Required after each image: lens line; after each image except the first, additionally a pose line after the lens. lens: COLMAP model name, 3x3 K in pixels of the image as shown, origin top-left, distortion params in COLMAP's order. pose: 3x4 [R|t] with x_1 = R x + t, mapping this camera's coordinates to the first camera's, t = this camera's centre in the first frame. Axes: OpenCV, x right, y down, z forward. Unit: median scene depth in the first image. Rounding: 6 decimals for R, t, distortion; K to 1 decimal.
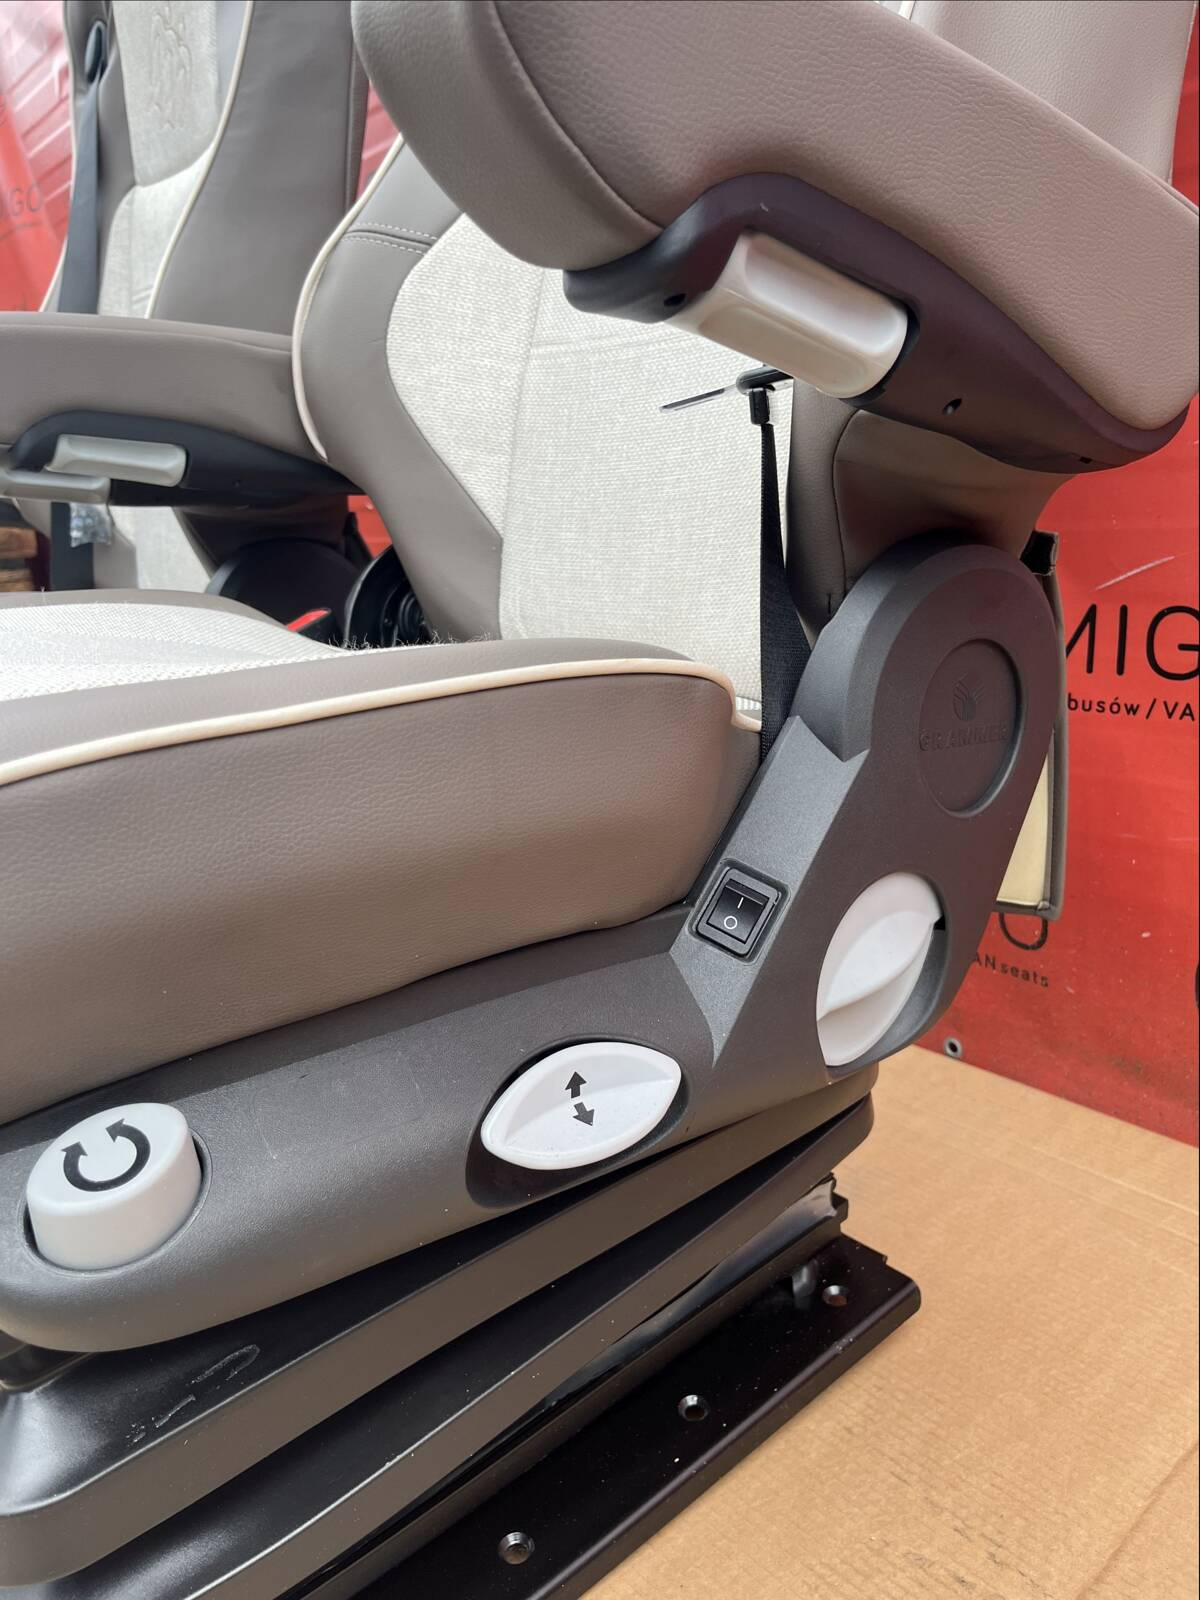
lens RADIAL K [[1191.7, 0, 603.9], [0, 1191.7, 816.3], [0, 0, 1]] dist [0.050416, -0.095206]
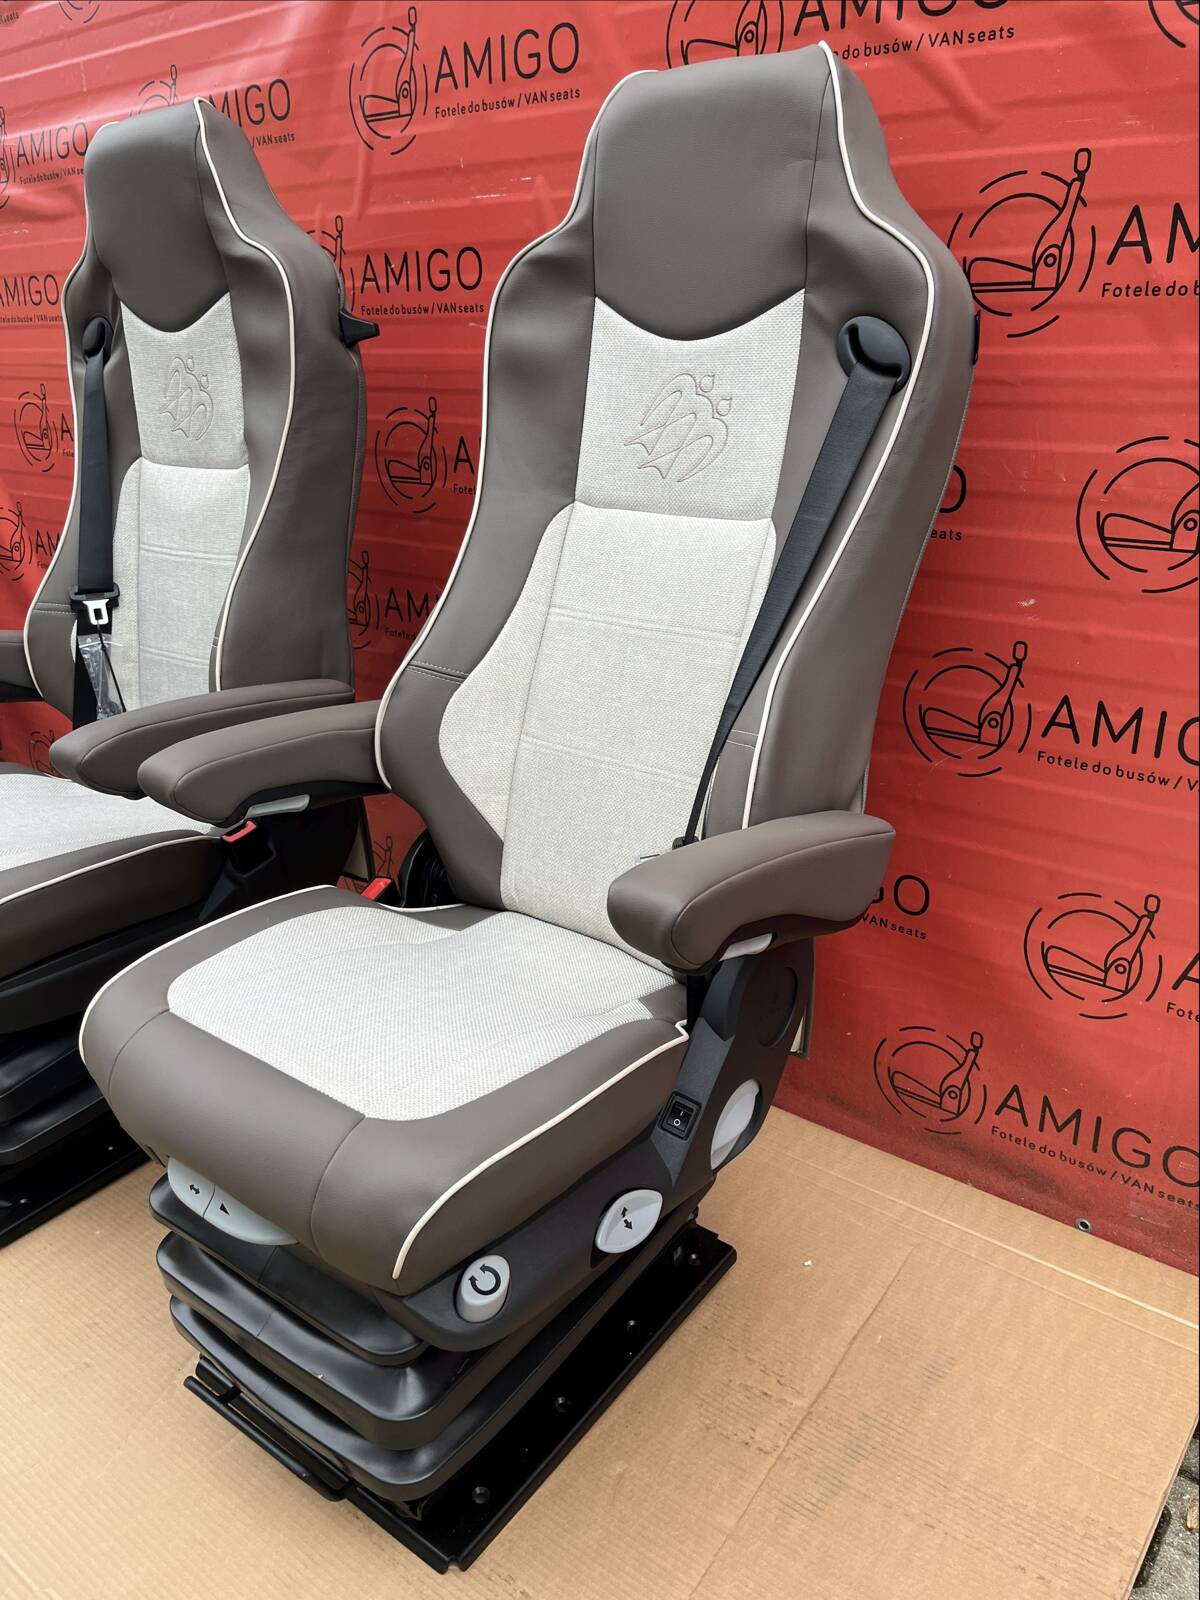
lens RADIAL K [[1209.7, 0, 600.0], [0, 1209.7, 800.0], [0, 0, 1]] dist [0.001180, 0.006662]
pose [[0.974684, -0.015688, 0.223035, -0.404308], [-0.005533, 0.995538, 0.094202, -0.553289], [-0.223518, -0.093051, 0.970248, -0.836032]]
